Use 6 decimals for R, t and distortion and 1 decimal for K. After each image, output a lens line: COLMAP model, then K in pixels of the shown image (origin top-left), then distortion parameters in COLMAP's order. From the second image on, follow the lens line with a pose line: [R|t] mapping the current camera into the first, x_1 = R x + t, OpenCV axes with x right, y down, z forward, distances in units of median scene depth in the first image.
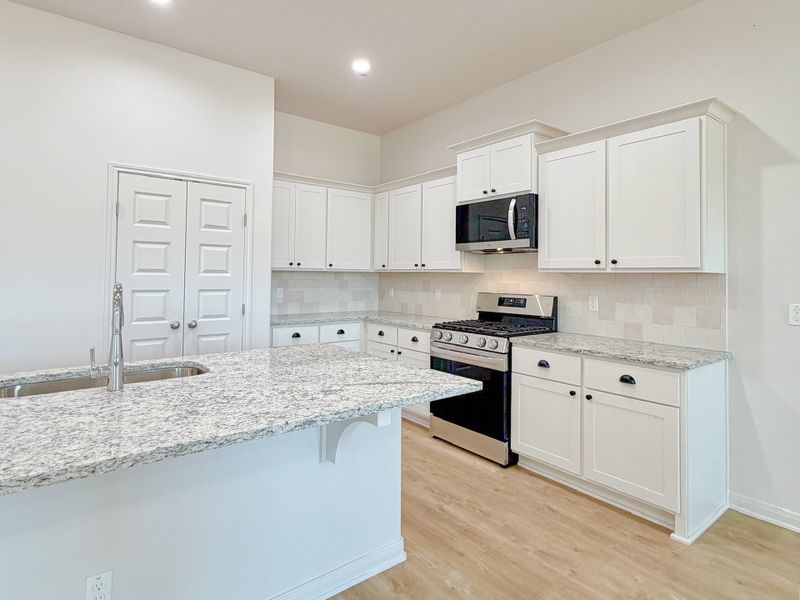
lens RADIAL K [[433.6, 0, 373.3], [0, 433.6, 265.8], [0, 0, 1]] dist [-0.008336, -0.000864]
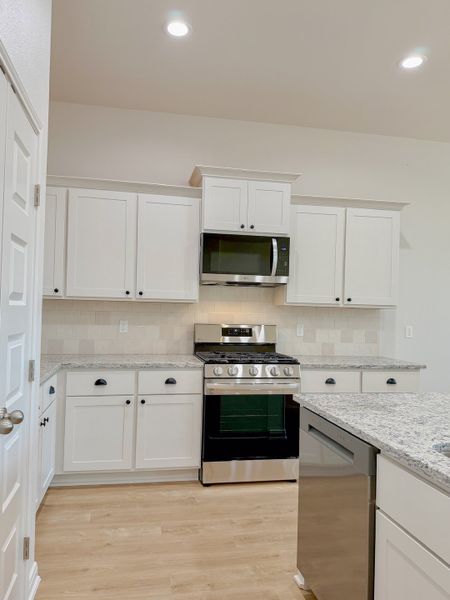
lens RADIAL K [[447.6, 0, 208.9], [0, 447.6, 299.2], [0, 0, 1]] dist [0.076823, -0.028004]
pose [[0.437819, 0.018378, 0.898875, -0.732186], [-0.041202, 0.999151, -0.000360, 0.006852], [-0.898119, -0.036878, 0.438204, 0.605896]]
